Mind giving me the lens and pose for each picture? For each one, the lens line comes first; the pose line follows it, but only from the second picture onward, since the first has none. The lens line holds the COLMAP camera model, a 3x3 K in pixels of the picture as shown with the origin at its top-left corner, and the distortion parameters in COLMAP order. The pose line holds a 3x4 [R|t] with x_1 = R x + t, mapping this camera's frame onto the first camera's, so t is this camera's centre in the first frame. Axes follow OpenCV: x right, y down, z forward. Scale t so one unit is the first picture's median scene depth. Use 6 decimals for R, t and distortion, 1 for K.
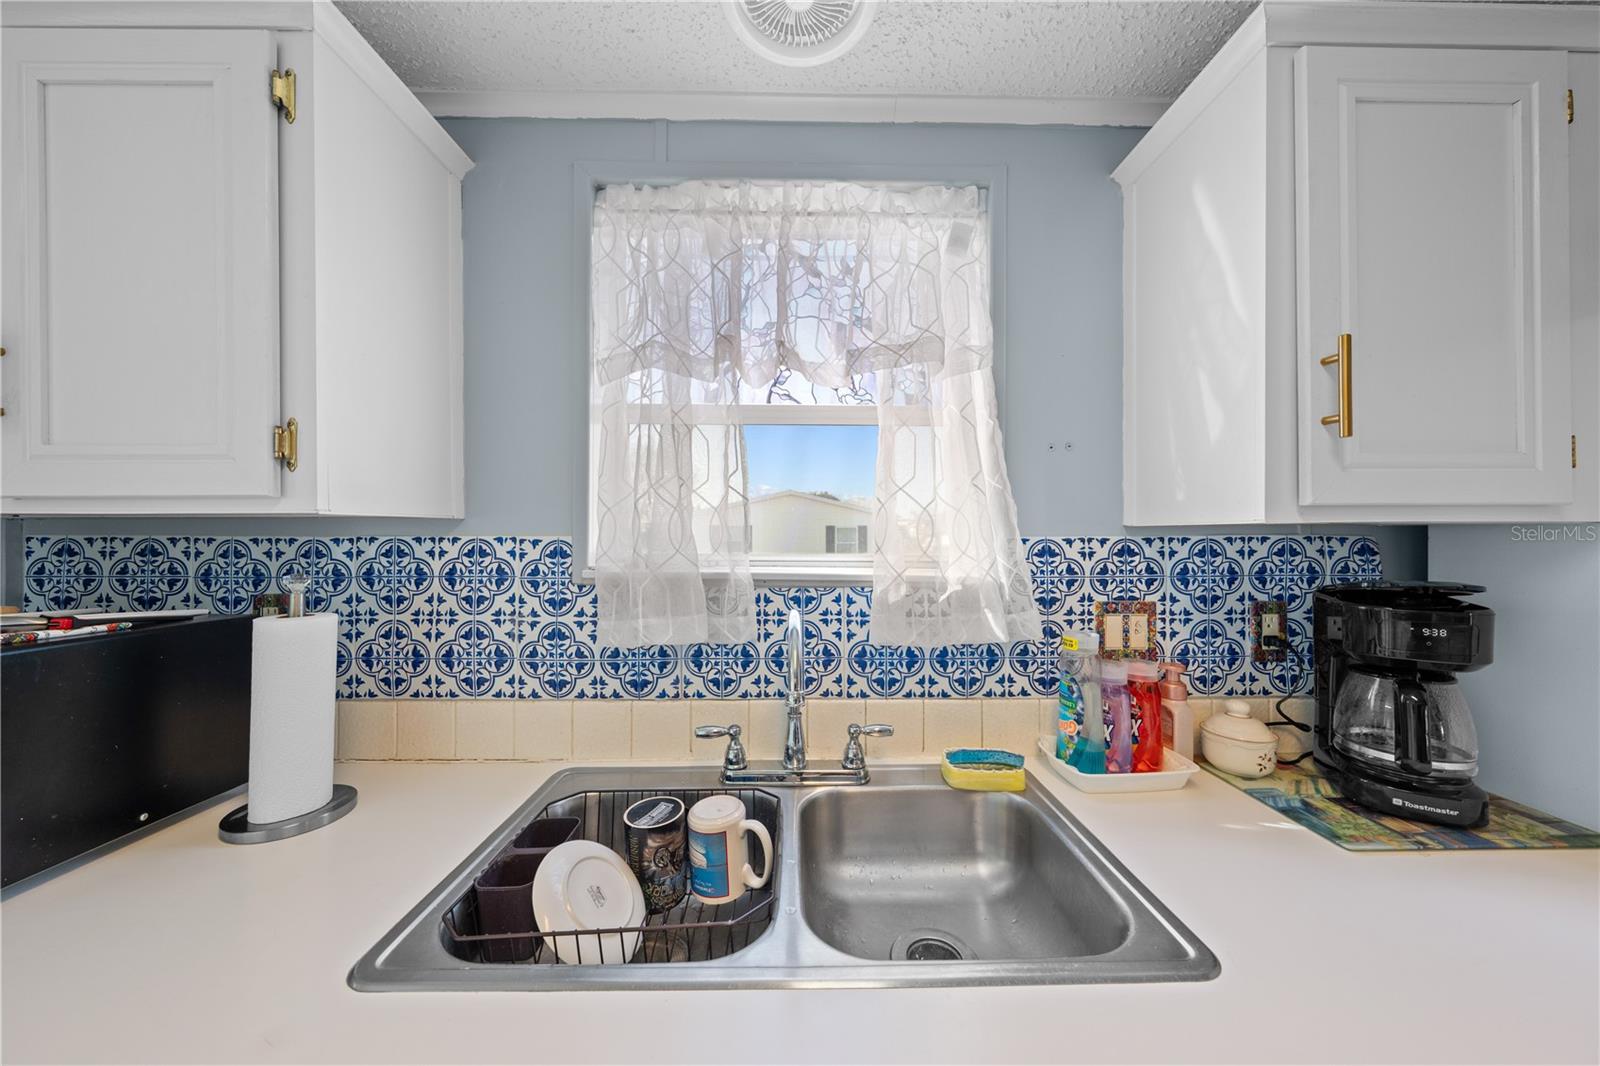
lens RADIAL K [[540.3, 0, 806.4], [0, 540.3, 535.0], [0, 0, 1]] dist [-0.004377, 0.000276]
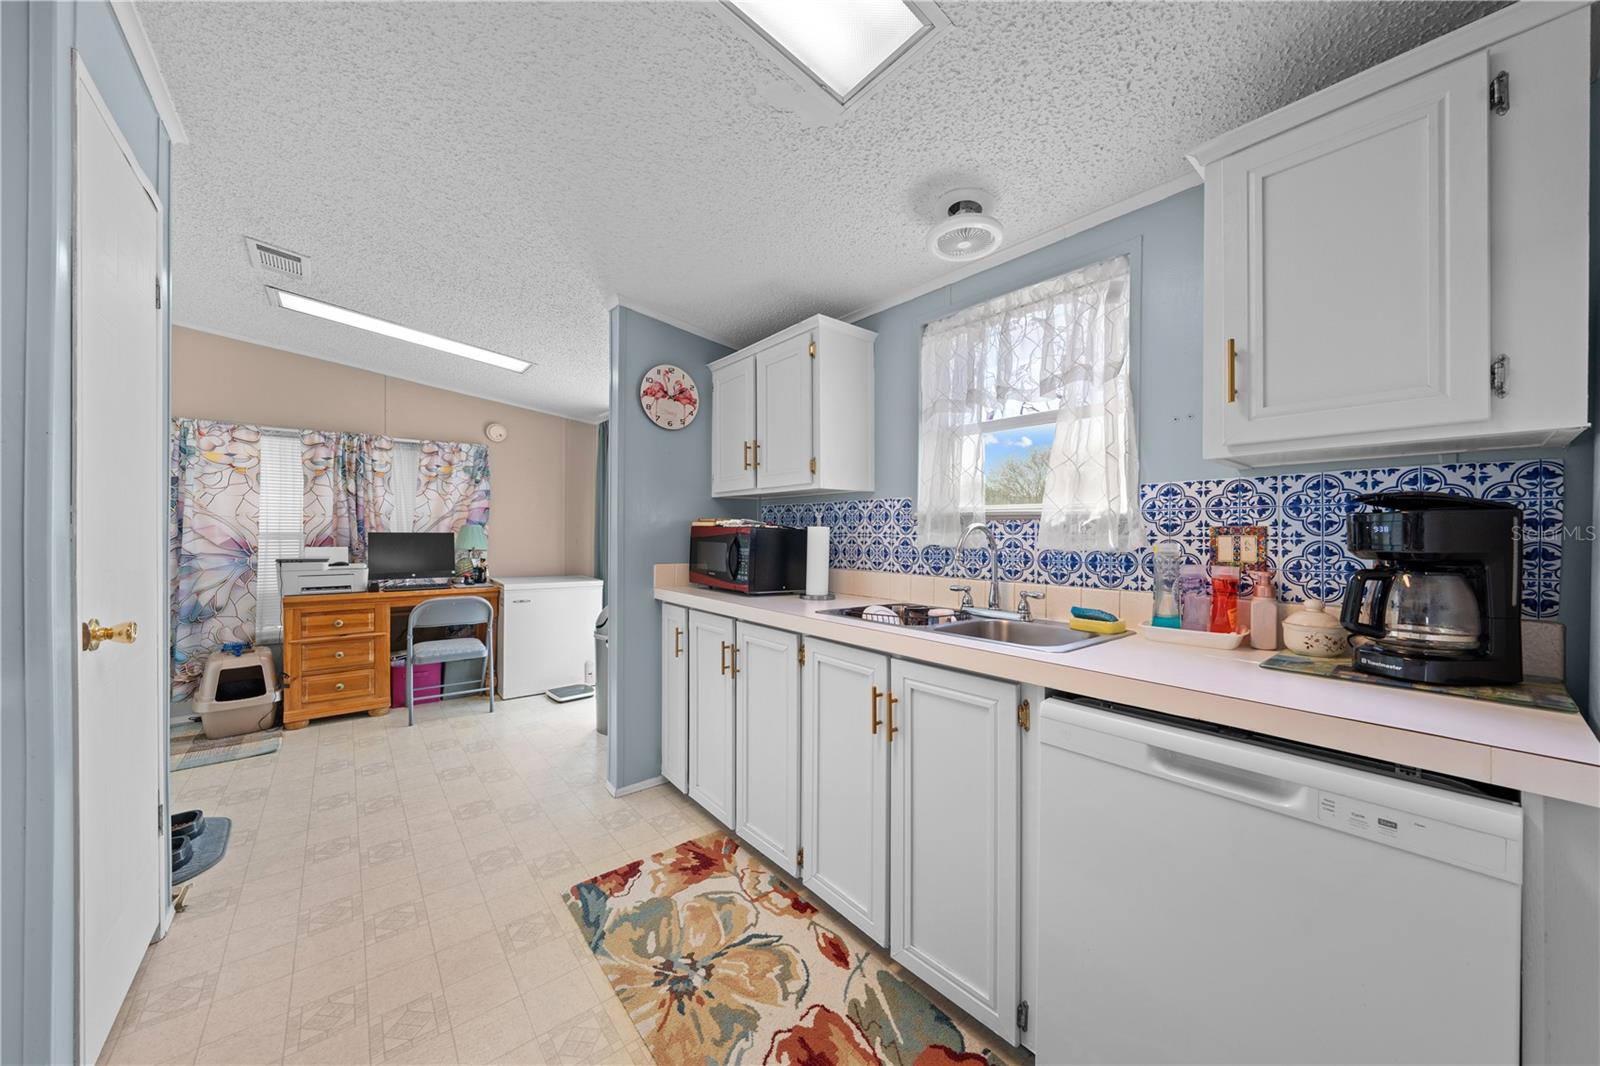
lens RADIAL K [[554.3, 0, 800.7], [0, 554.3, 535.0], [0, 0, 1]] dist [-0.001460, -0.000352]
pose [[0.629535, 0.005736, -0.776951, 0.977994], [-0.004542, 0.999983, 0.003703, 0.144952], [0.776959, 0.001198, 0.629550, -0.703164]]
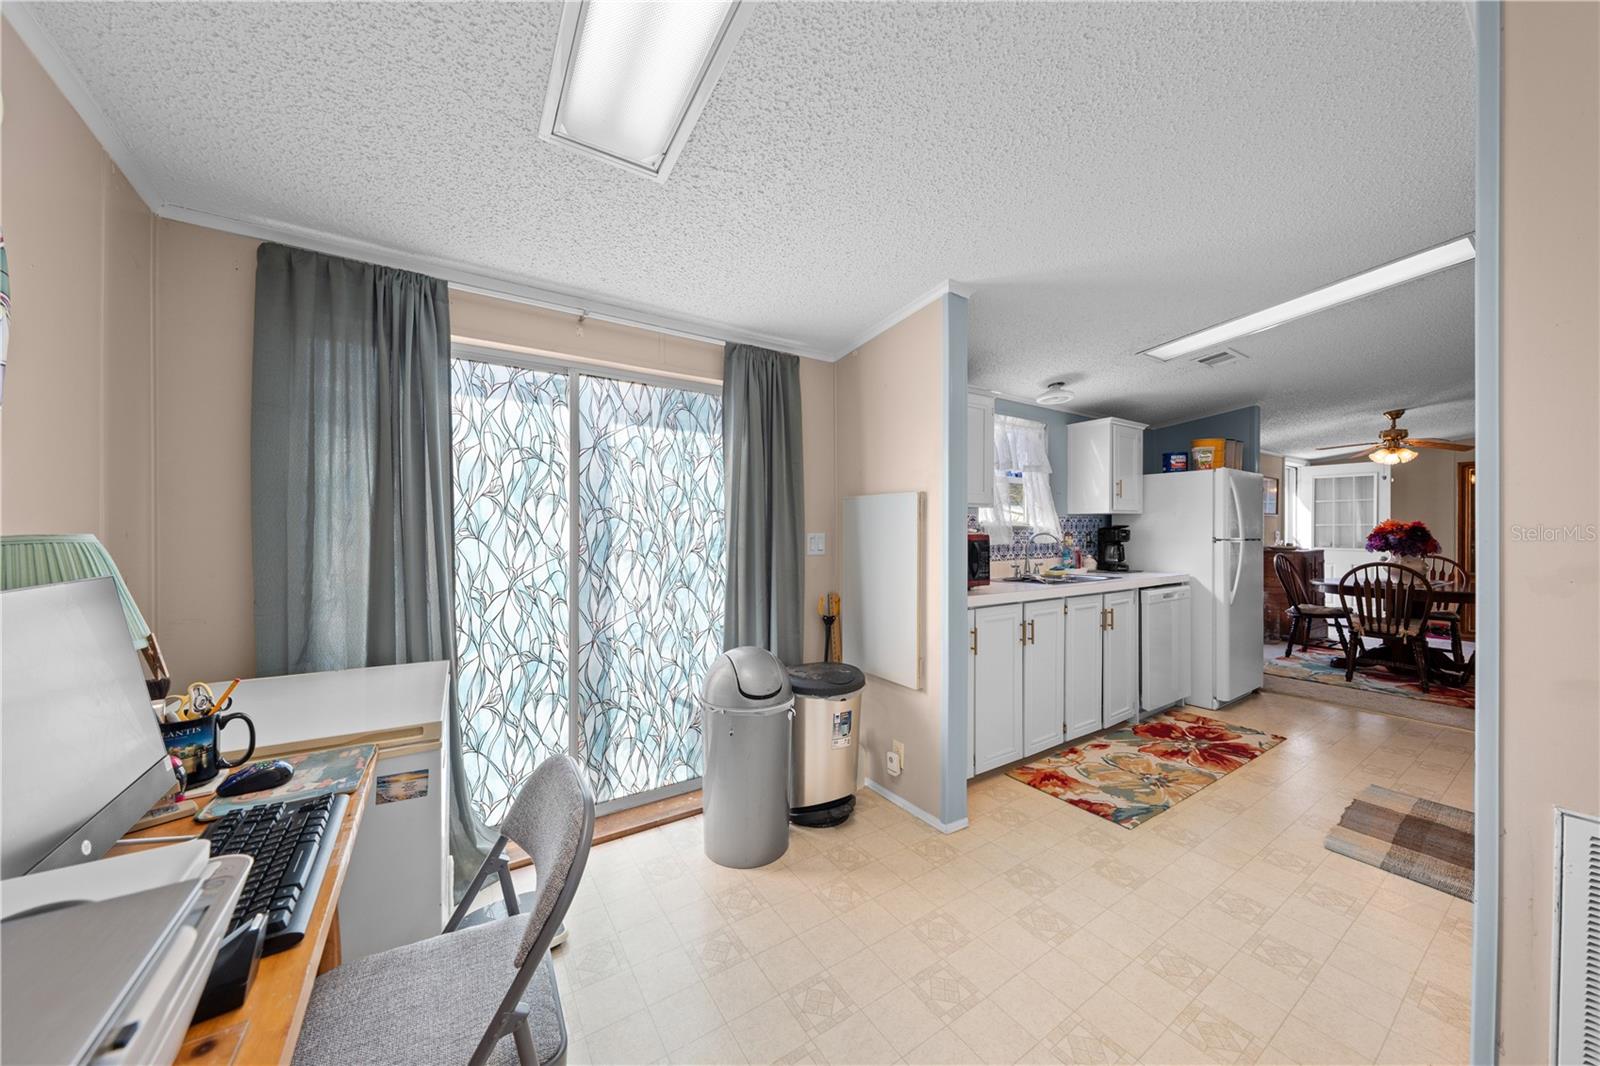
lens RADIAL K [[540.3, 0, 802.2], [0, 540.3, 531.8], [0, 0, 1]] dist [-0.004377, 0.000276]
pose [[0.843835, -0.003507, 0.536592, -3.201150], [0.000860, 0.999986, 0.005183, 0.092193], [-0.536603, -0.003912, 0.843826, -1.305689]]
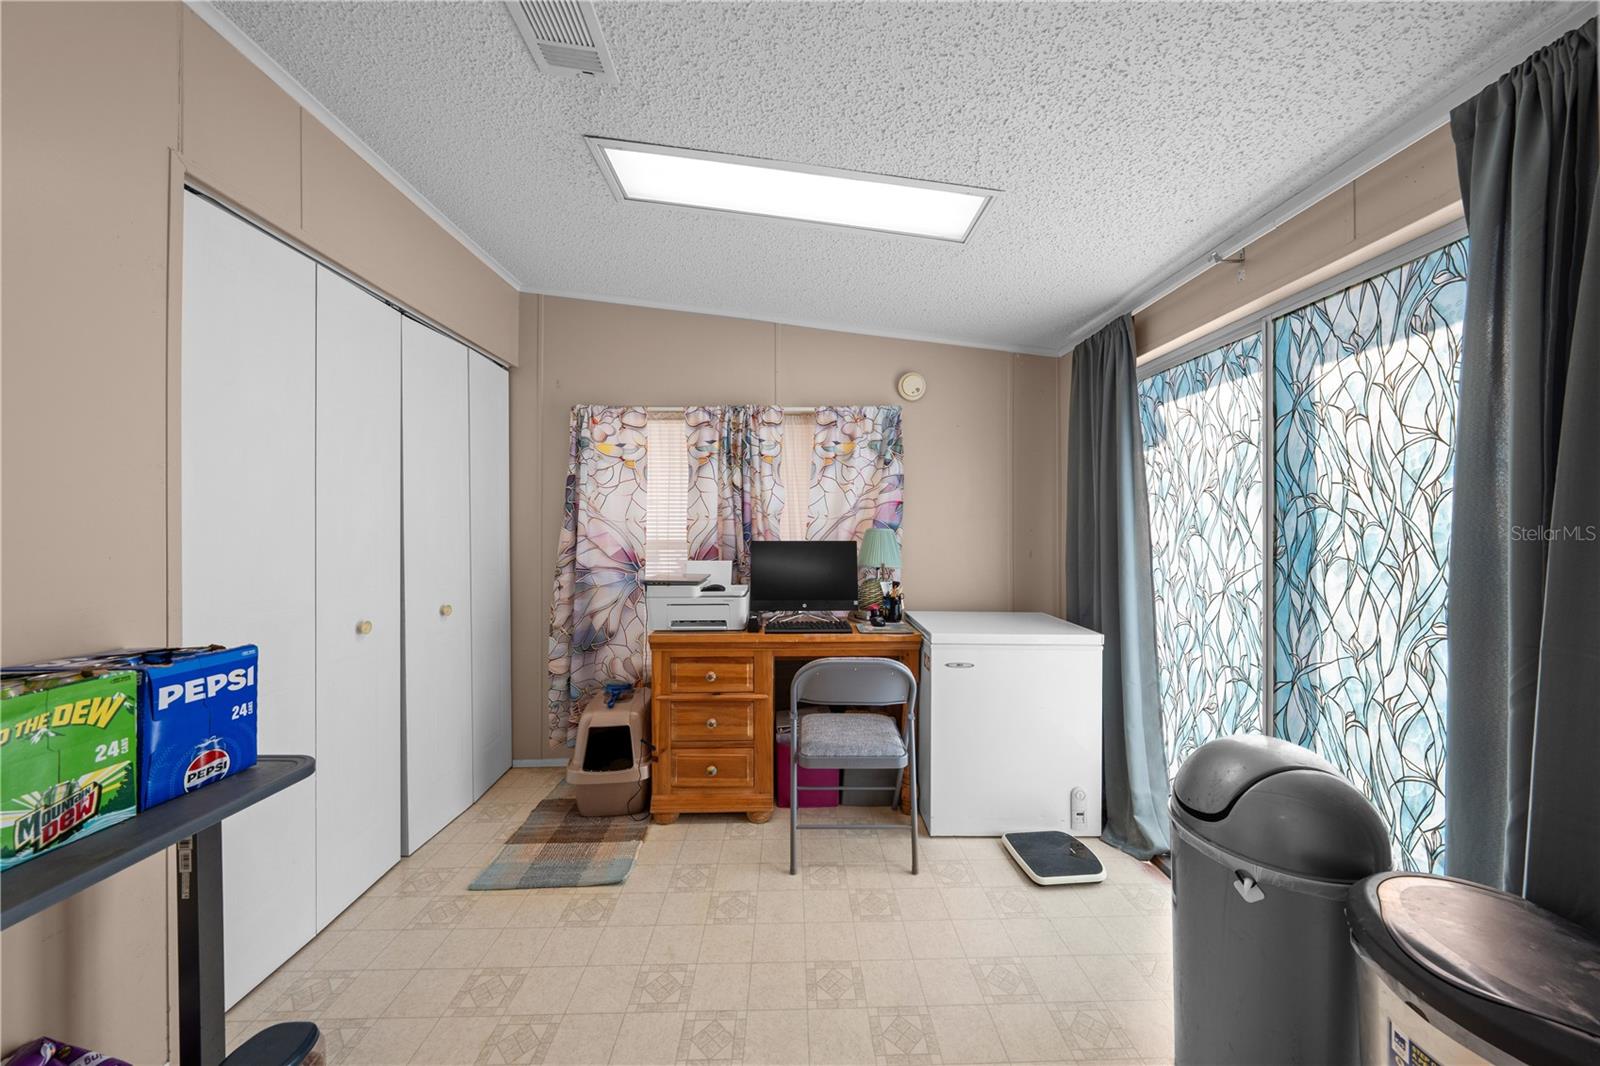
lens RADIAL K [[540.3, 0, 805.6], [0, 540.3, 526.0], [0, 0, 1]] dist [-0.004377, 0.000276]
pose [[0.017449, -0.009943, -0.999798, -1.135550], [0.000863, 0.999950, -0.009930, 0.110012], [0.999847, -0.000690, 0.017457, -0.418495]]
